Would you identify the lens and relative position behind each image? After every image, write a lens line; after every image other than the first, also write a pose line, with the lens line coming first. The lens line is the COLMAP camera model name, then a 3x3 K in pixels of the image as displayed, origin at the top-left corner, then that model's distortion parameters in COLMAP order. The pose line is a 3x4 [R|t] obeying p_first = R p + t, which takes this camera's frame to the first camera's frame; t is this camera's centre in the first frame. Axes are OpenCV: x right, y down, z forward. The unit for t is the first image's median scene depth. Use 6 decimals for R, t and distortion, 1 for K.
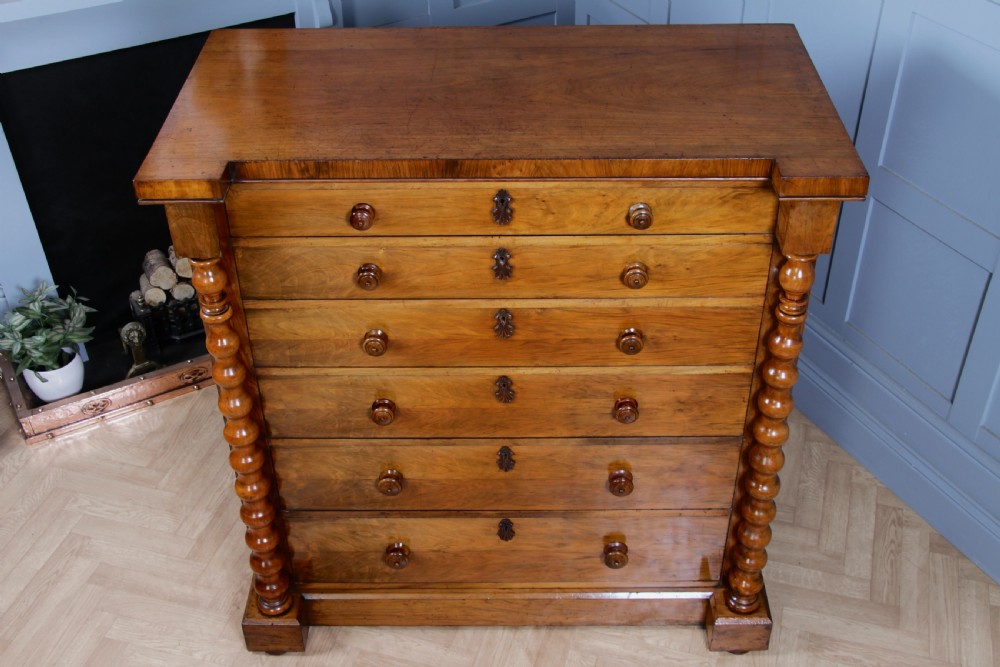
lens RADIAL K [[1144.0, 0, 503.4], [0, 1144.0, 334.6], [0, 0, 1]] dist [-0.018961, 0.034516]
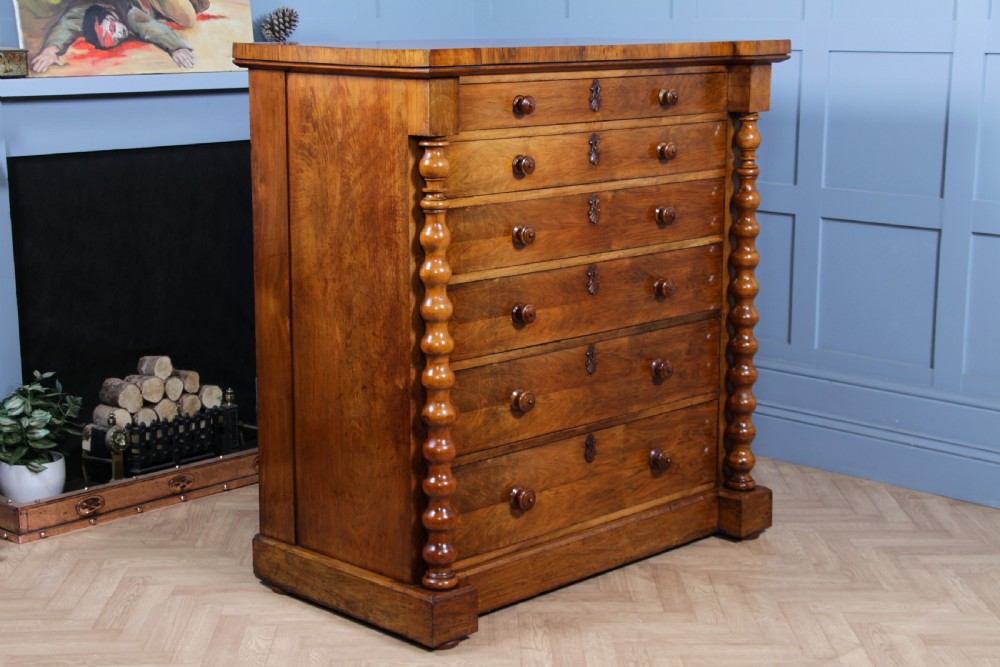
lens RADIAL K [[1706.3, 0, 496.2], [0, 1706.3, 333.1], [0, 0, 1]] dist [0.166490, 0.148533]
pose [[0.699440, -0.123084, 0.704012, -1.324420], [0.425710, 0.862990, -0.272067, 0.537126], [-0.574068, 0.489999, 0.656008, -0.057730]]
